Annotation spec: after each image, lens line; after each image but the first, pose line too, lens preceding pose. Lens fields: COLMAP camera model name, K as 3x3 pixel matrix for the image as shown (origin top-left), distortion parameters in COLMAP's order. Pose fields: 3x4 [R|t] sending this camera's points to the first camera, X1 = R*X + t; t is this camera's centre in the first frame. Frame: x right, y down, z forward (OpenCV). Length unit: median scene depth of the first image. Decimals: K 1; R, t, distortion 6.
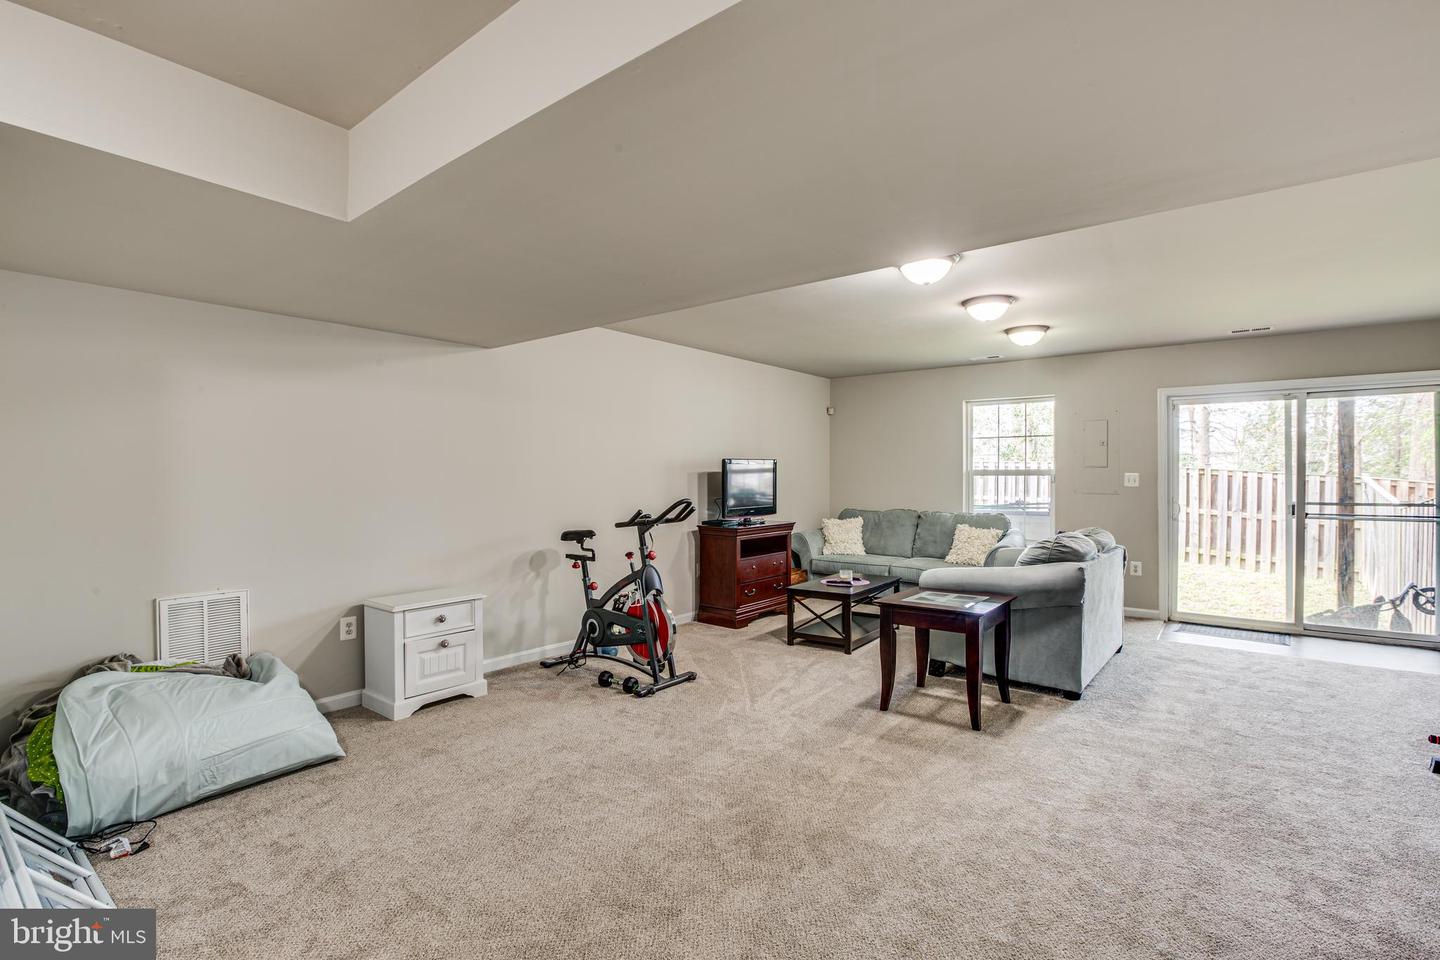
lens RADIAL K [[668.2, 0, 721.3], [0, 668.2, 489.0], [0, 0, 1]] dist [-0.023750, 0.000573]
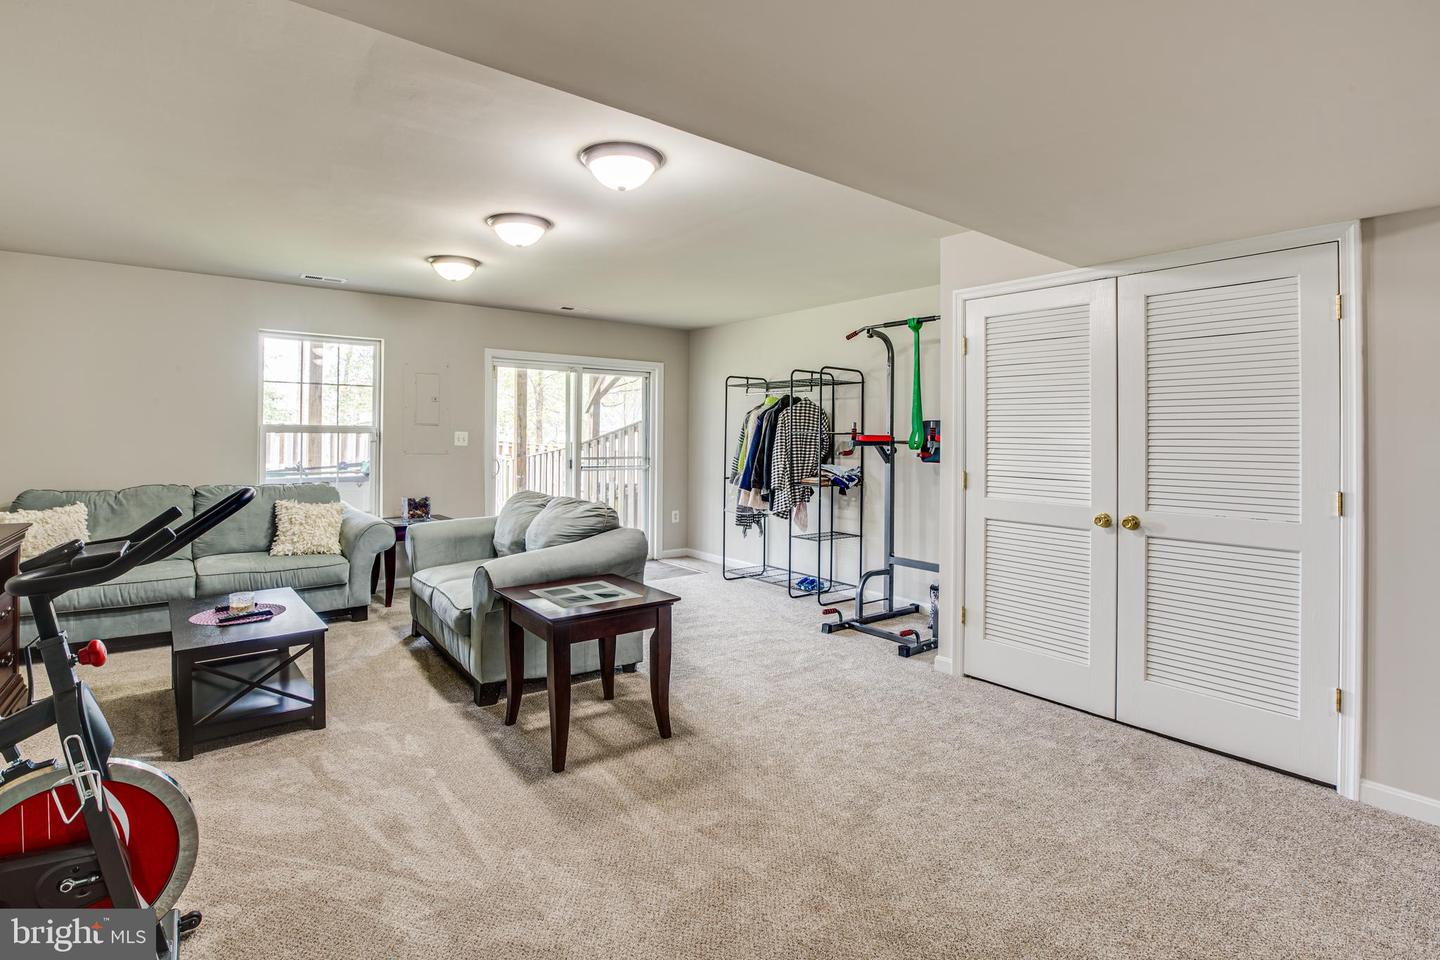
lens RADIAL K [[668.2, 0, 752.8], [0, 668.2, 437.3], [0, 0, 1]] dist [-0.023750, 0.000573]
pose [[0.266391, 0.002545, 0.963862, -0.304175], [0.008896, 0.999947, -0.005099, -0.010819], [-0.963824, 0.009933, 0.266354, 0.496855]]
